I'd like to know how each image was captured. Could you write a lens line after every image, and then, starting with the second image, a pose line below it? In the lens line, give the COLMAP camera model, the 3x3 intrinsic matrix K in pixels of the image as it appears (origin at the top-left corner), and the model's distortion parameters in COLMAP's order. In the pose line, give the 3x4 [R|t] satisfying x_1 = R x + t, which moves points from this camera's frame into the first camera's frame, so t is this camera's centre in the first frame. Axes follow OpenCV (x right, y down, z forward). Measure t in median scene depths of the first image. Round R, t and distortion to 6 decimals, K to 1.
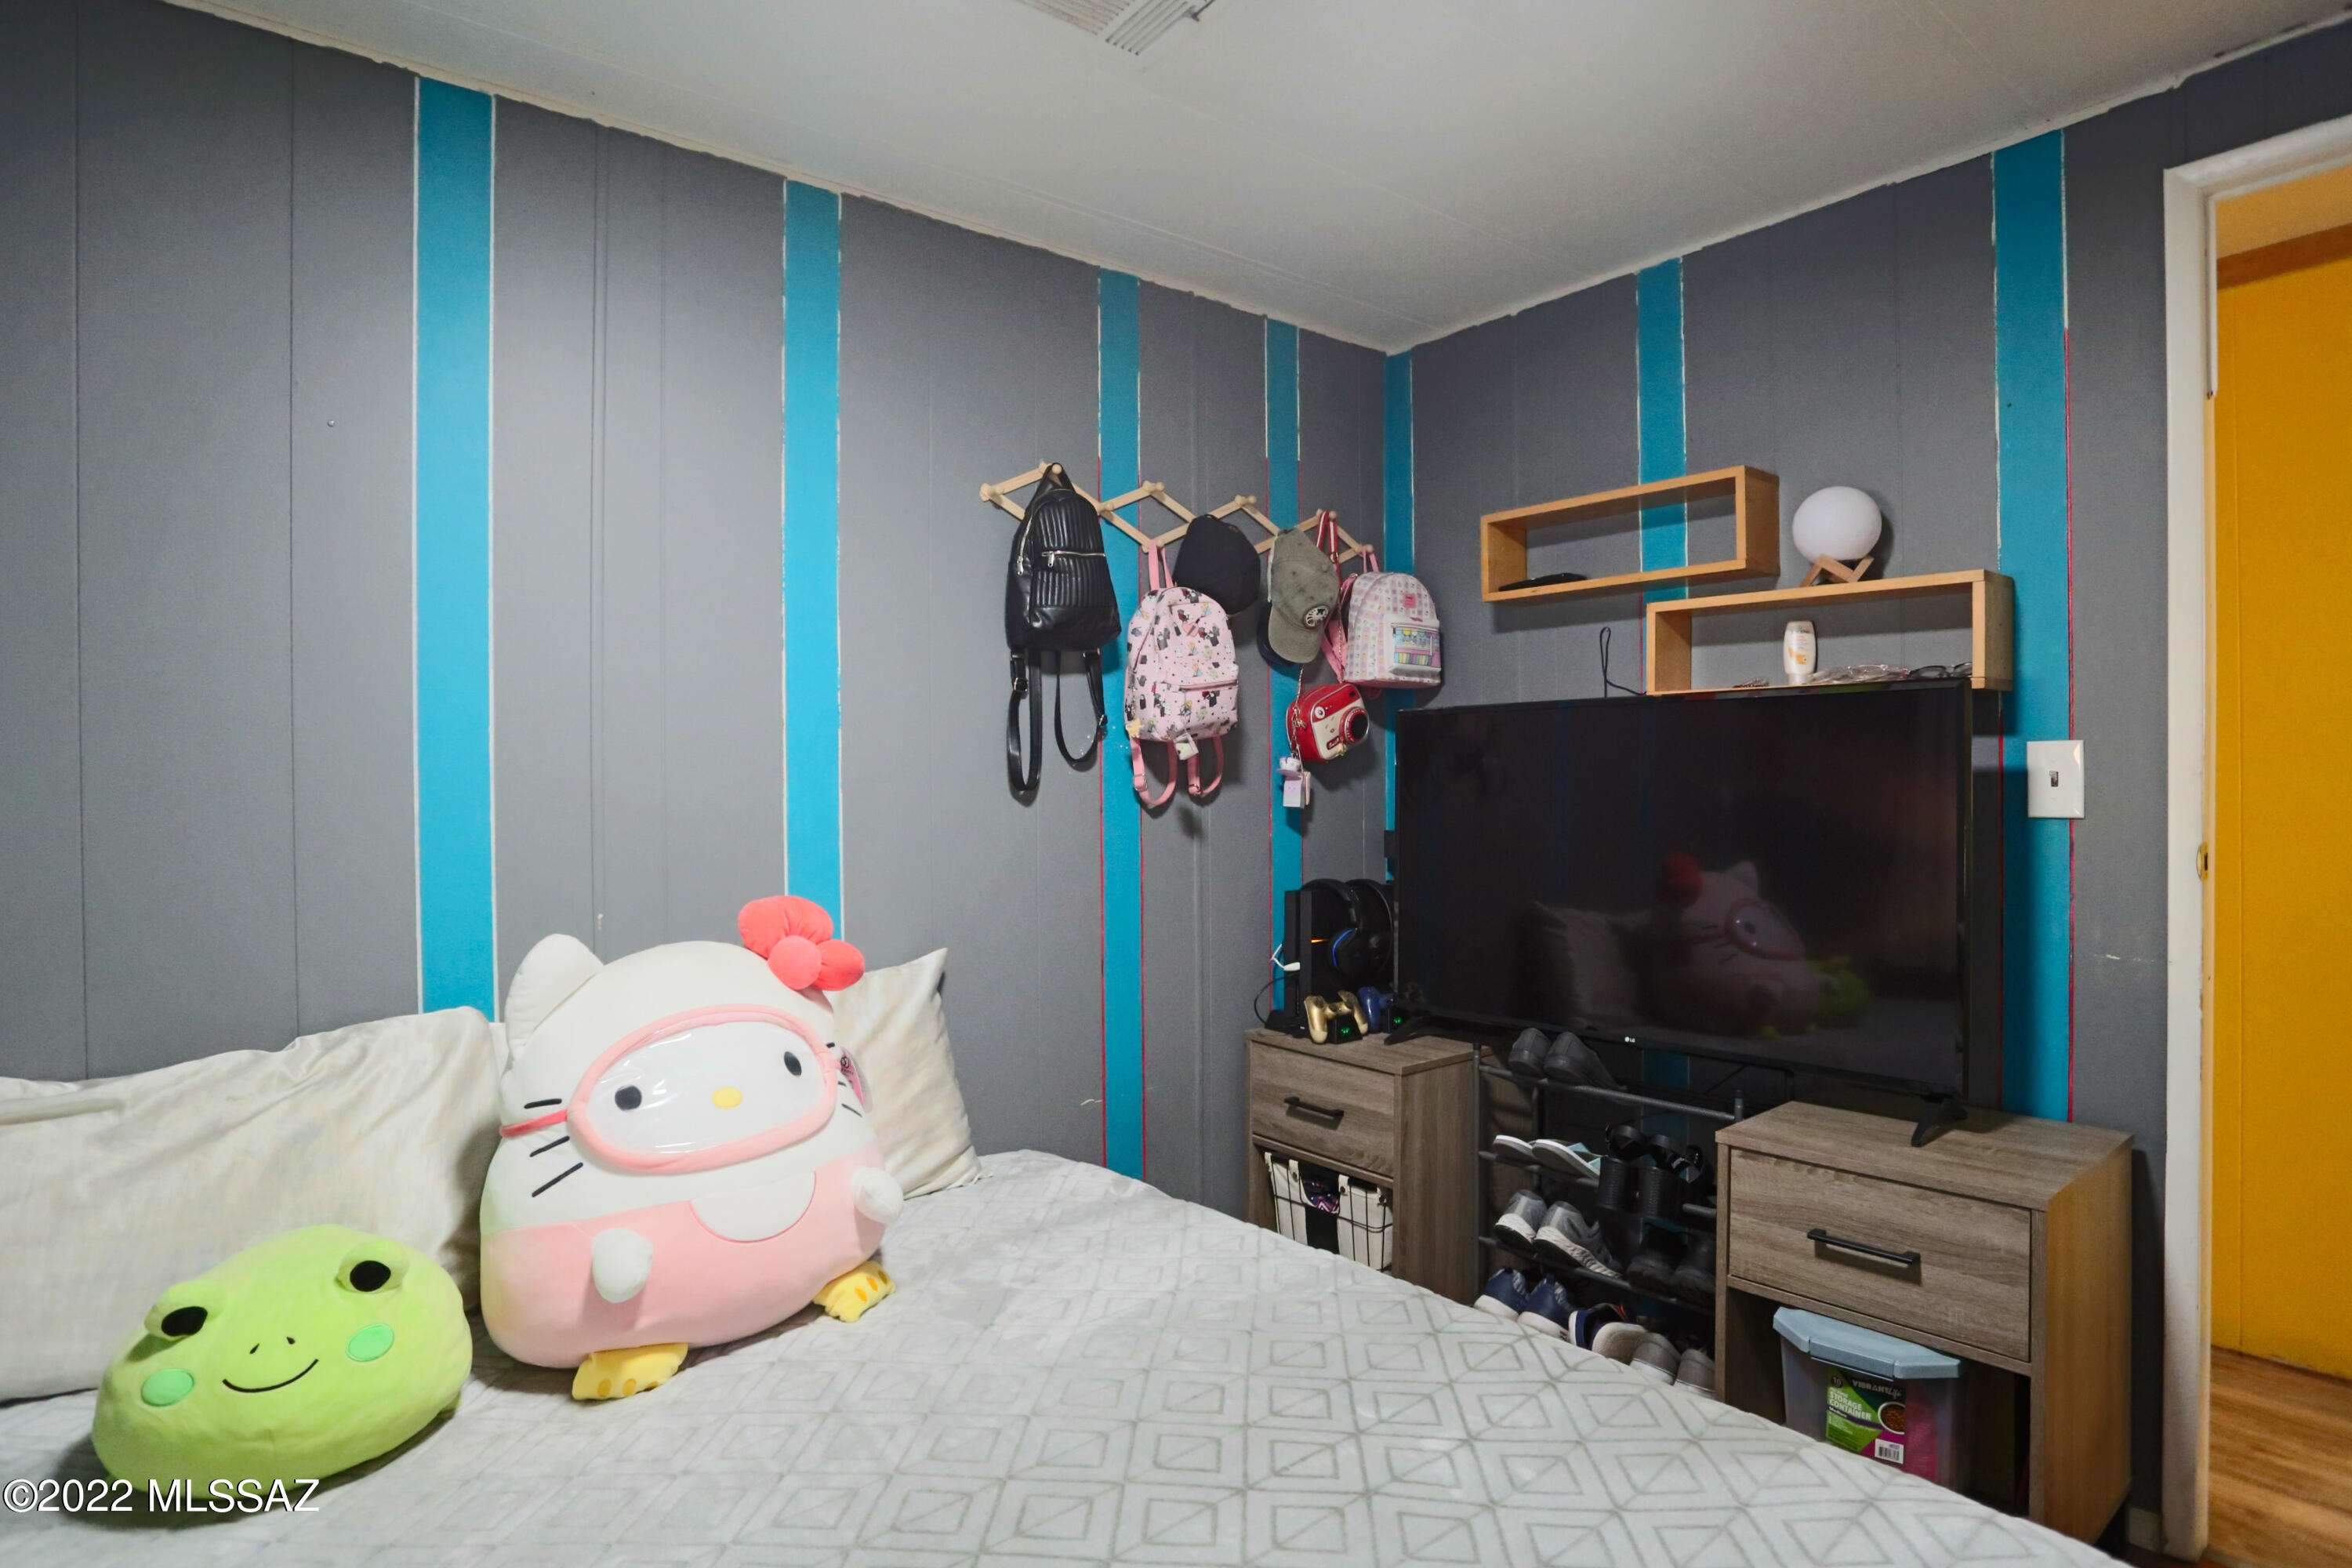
lens RADIAL K [[1236.2, 0, 1176.0], [0, 1236.2, 784.0], [0, 0, 1]] dist [-0.074836, 0.035086]
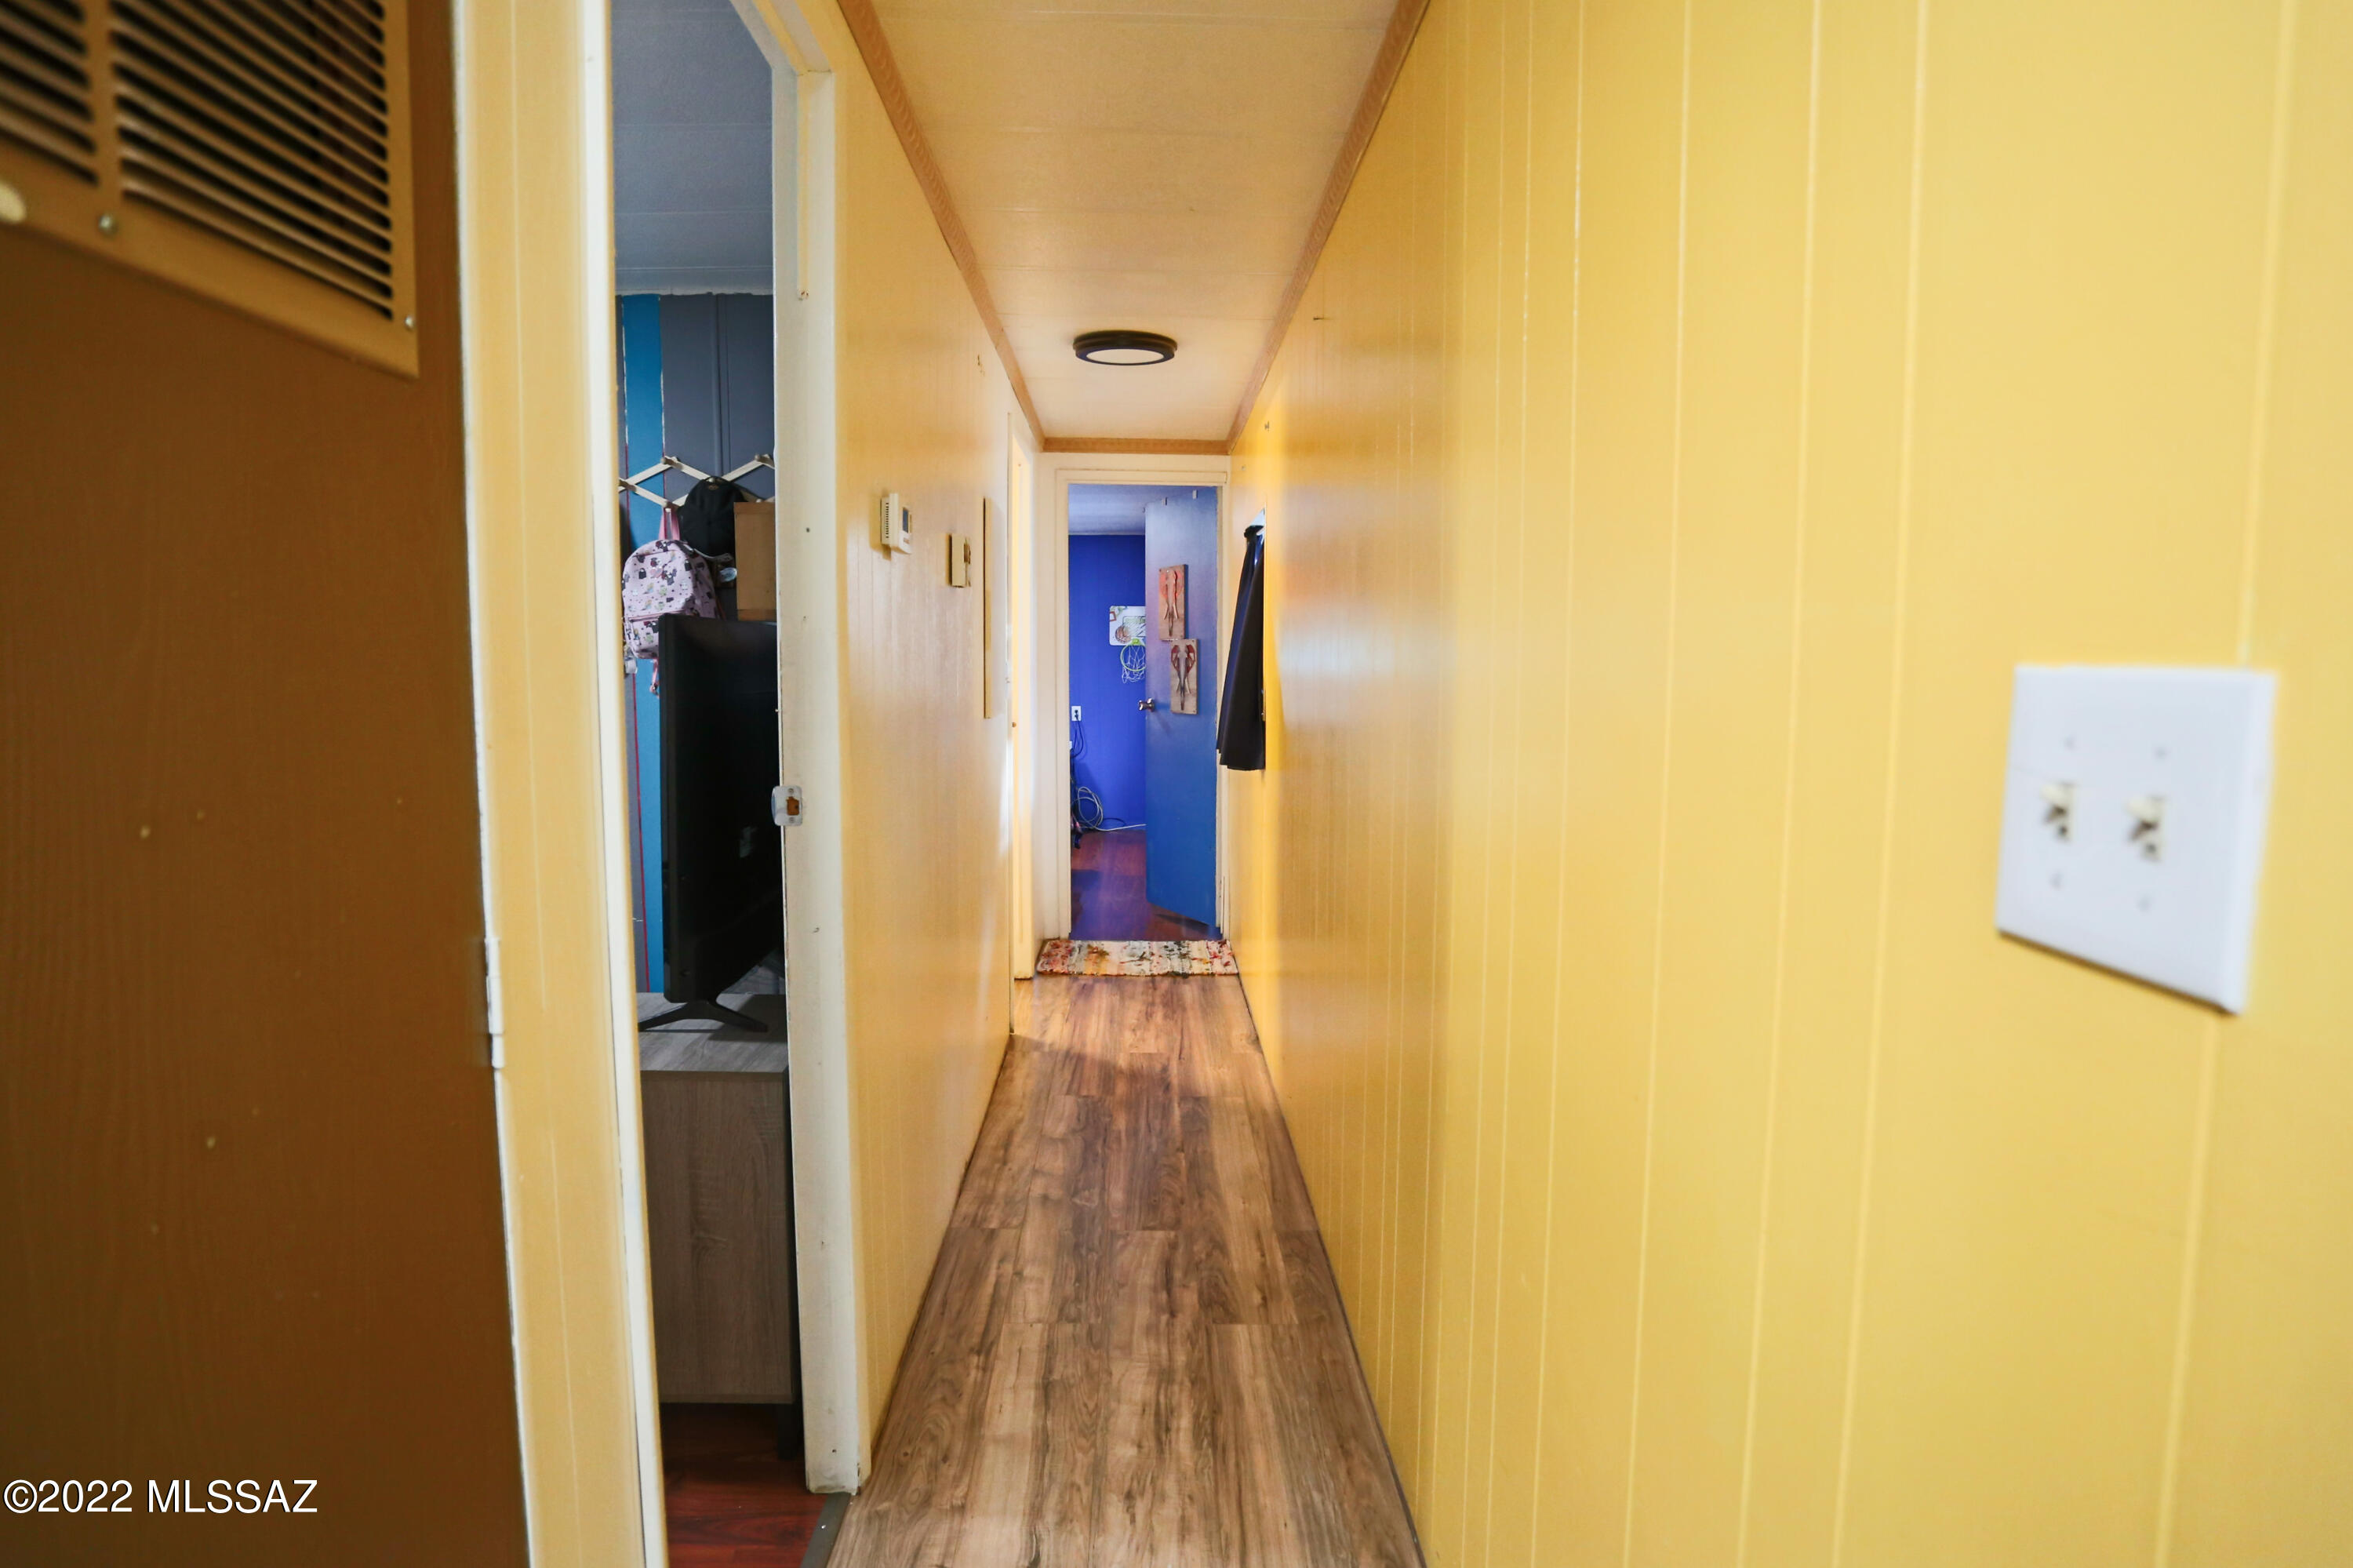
lens RADIAL K [[1236.8, 0, 1176.5], [0, 1236.8, 784.0], [0, 0, 1]] dist [-0.074836, 0.035086]
pose [[0.794074, 0.069754, -0.603805, 1.221702], [-0.014662, 0.995302, 0.095699, -0.034010], [0.607644, -0.067139, 0.791366, 0.297238]]
